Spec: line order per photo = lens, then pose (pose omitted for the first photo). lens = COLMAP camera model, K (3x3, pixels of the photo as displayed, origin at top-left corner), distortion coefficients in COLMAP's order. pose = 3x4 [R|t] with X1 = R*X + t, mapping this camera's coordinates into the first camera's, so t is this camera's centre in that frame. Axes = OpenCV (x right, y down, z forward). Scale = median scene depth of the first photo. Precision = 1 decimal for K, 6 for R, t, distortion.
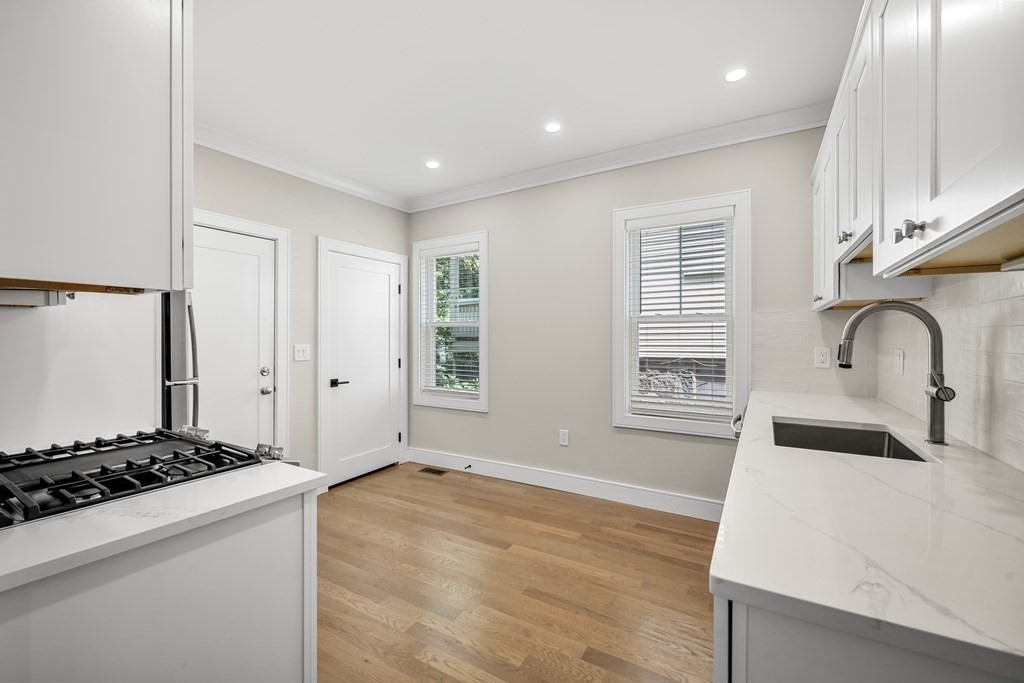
lens RADIAL K [[426.8, 0, 508.2], [0, 426.8, 334.5], [0, 0, 1]] dist [-0.002555, -0.000061]
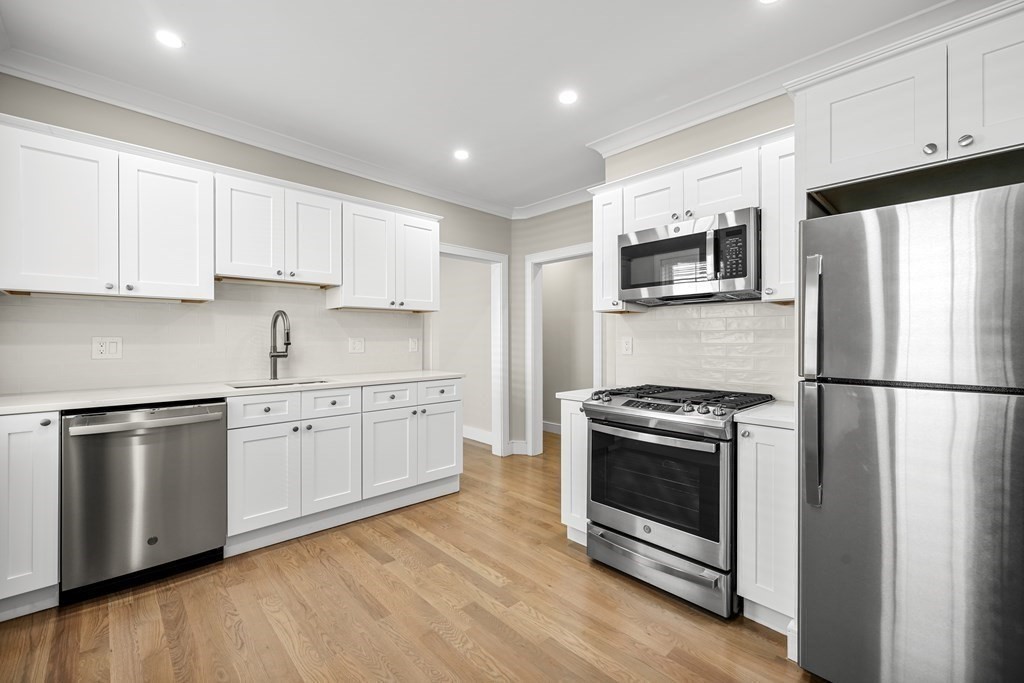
lens RADIAL K [[426.8, 0, 507.5], [0, 426.8, 341.8], [0, 0, 1]] dist [-0.002555, -0.000061]
pose [[-0.962972, -0.005547, 0.269546, -0.452101], [-0.002986, 0.999946, 0.009908, 0.037022], [-0.269586, 0.008736, -0.962937, 1.847563]]
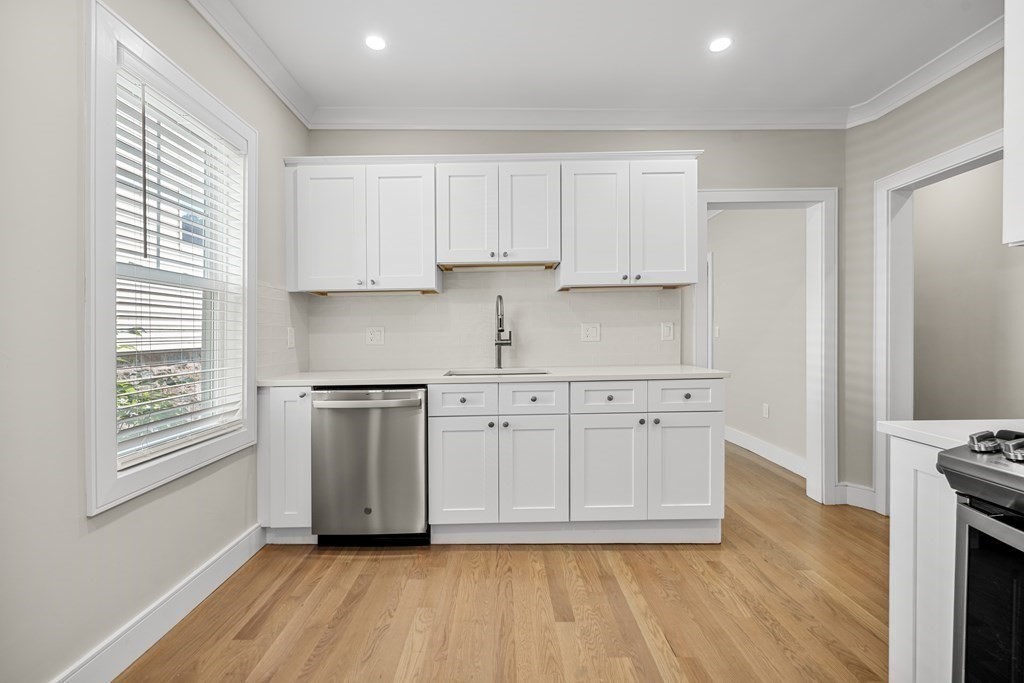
lens RADIAL K [[426.8, 0, 509.6], [0, 426.8, 343.2], [0, 0, 1]] dist [-0.002555, -0.000061]
pose [[-0.514925, -0.013884, 0.857123, -0.501713], [0.016200, 0.999533, 0.025923, 0.063950], [-0.857082, 0.027234, -0.514459, 1.359184]]
